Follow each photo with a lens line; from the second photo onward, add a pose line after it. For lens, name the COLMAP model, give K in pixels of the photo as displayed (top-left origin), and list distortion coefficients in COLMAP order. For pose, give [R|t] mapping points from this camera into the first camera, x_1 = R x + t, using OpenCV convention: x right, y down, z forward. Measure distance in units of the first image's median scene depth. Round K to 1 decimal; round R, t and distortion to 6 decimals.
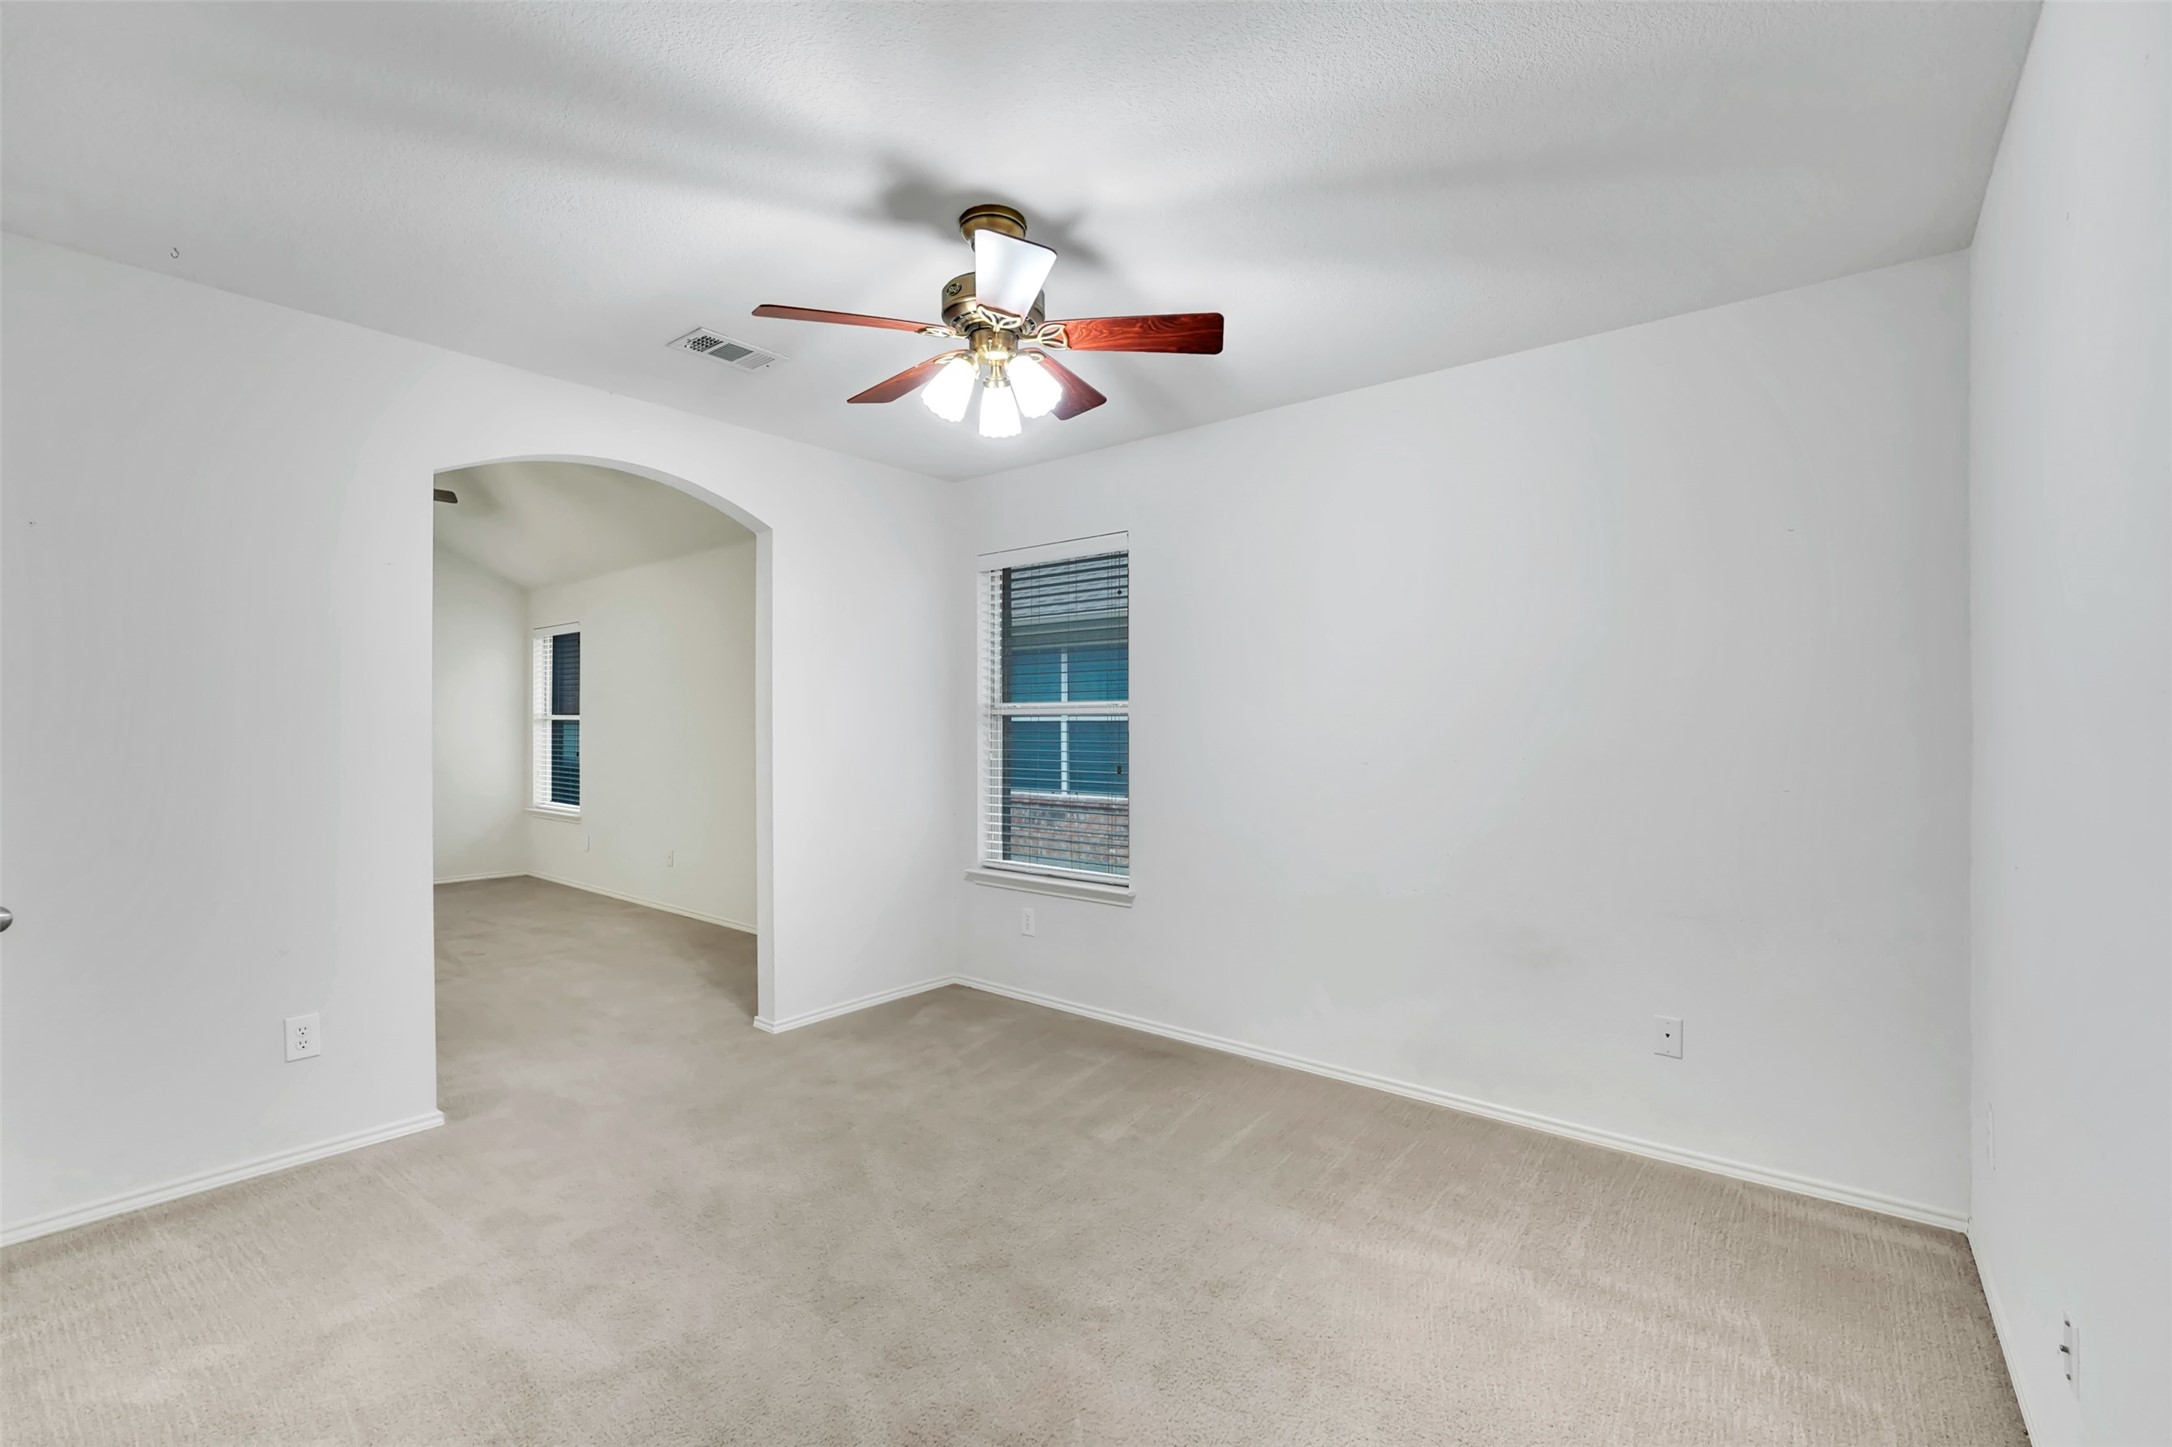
lens RADIAL K [[910.3, 0, 1084.5], [0, 910.3, 724.1], [0, 0, 1]] dist [-0.024338, 0.001093]
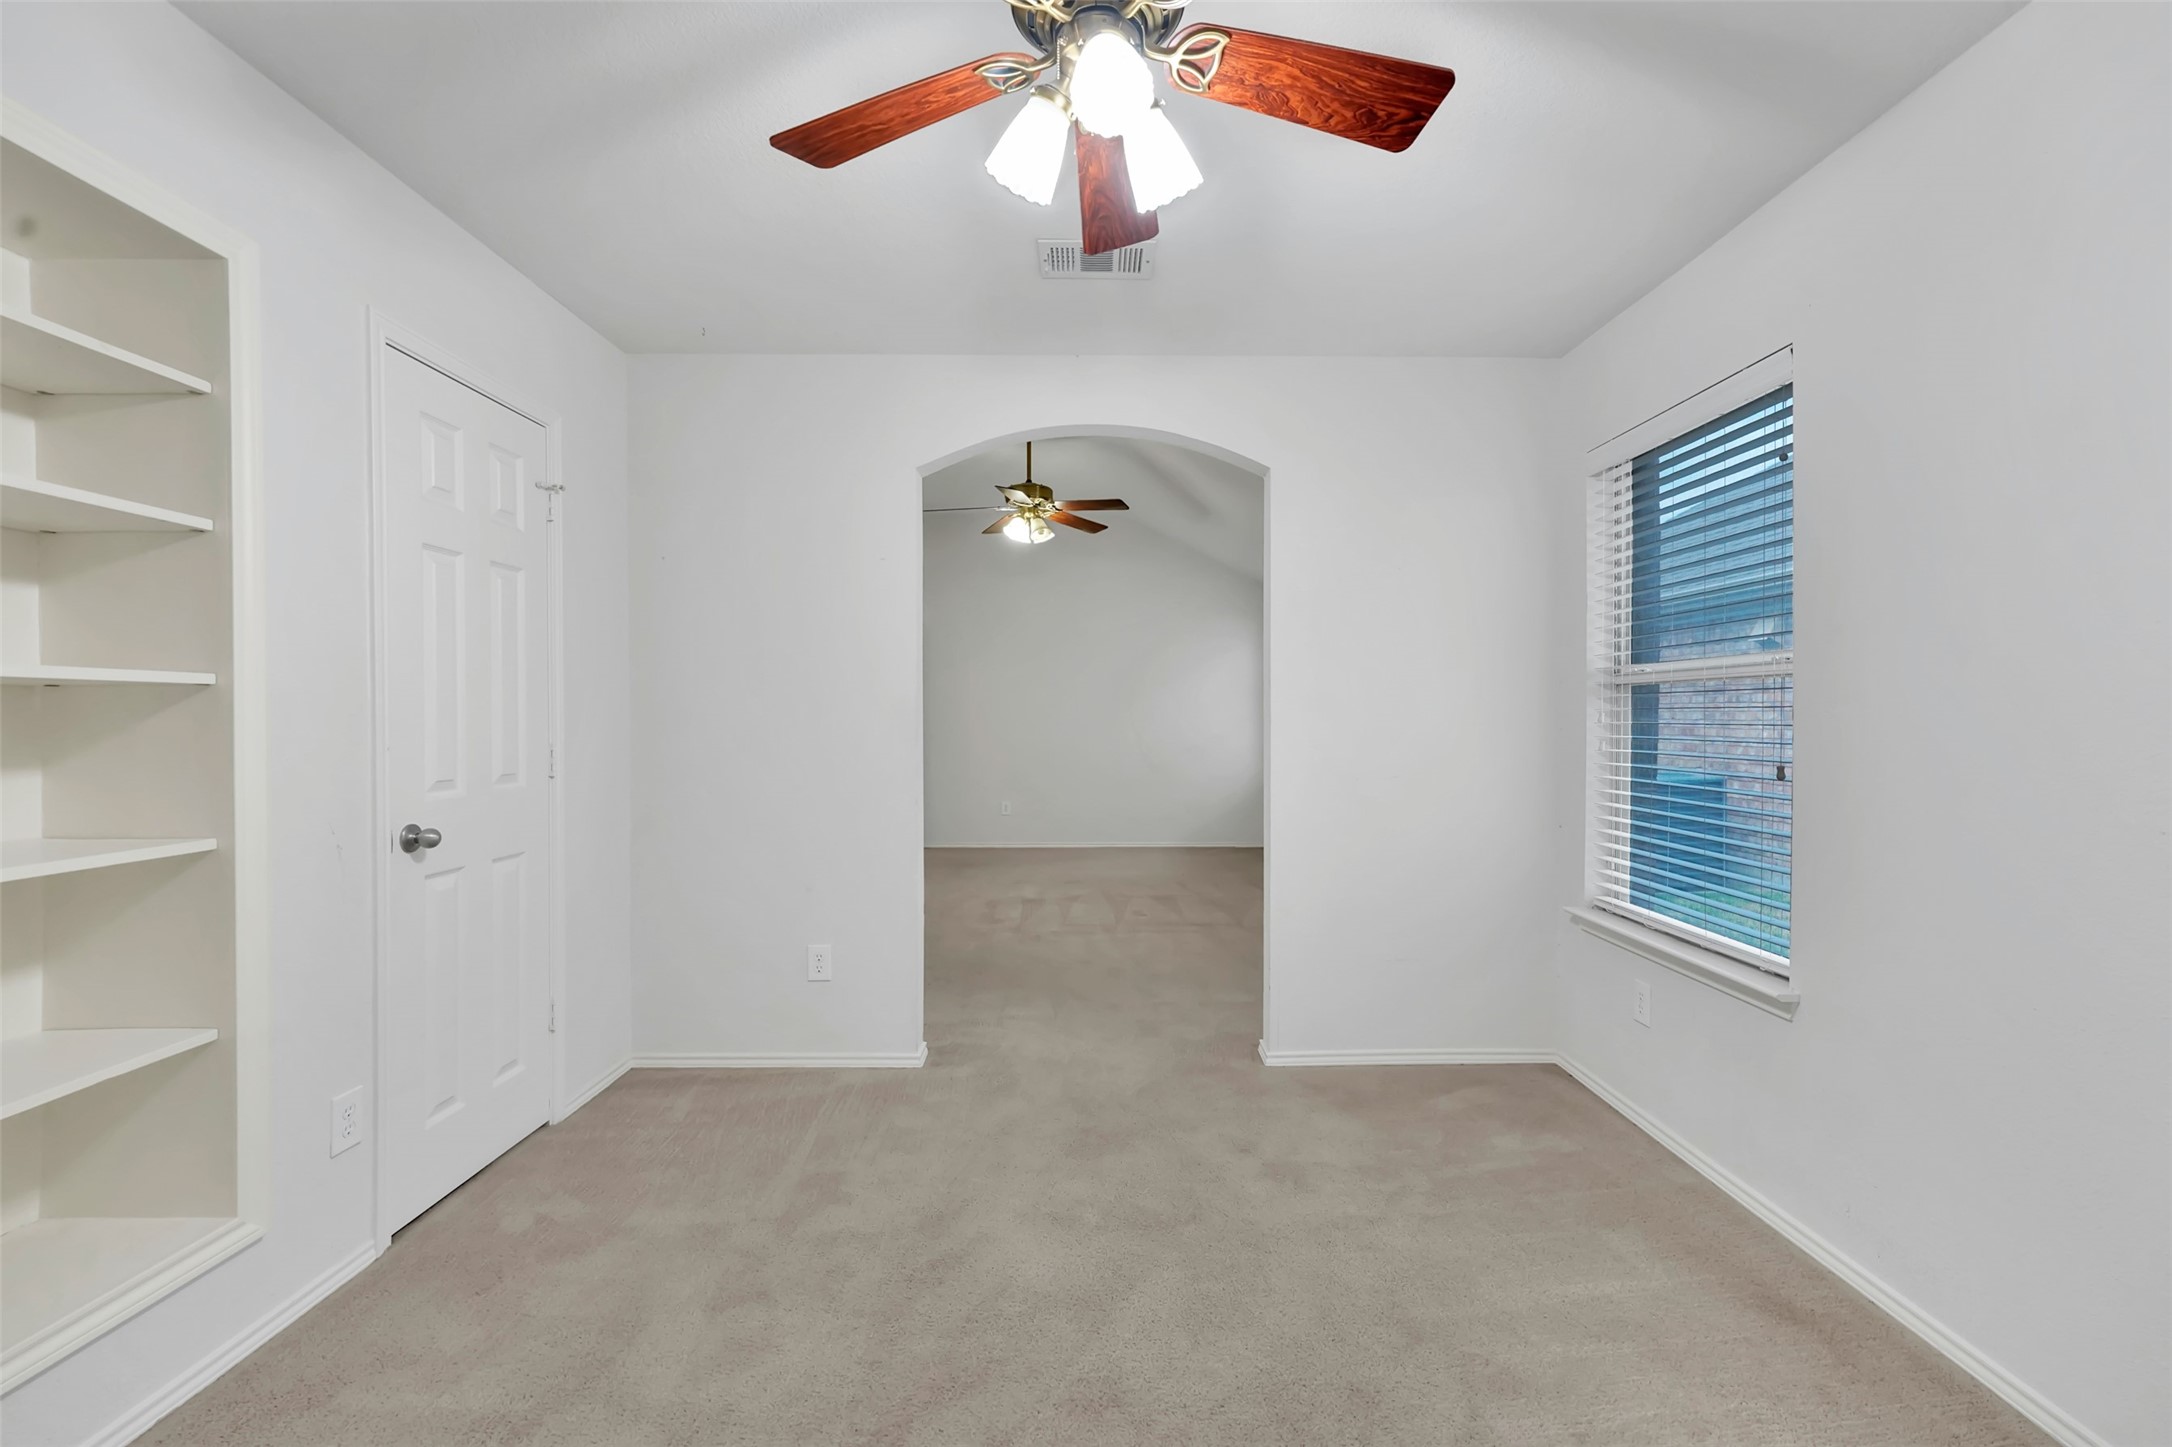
lens RADIAL K [[910.3, 0, 1095.2], [0, 910.3, 729.6], [0, 0, 1]] dist [-0.024338, 0.001093]
pose [[0.655125, 0.009586, -0.755460, 0.180491], [0.003139, 0.999876, 0.015410, 0.014133], [0.755514, -0.012467, 0.655014, 0.316868]]
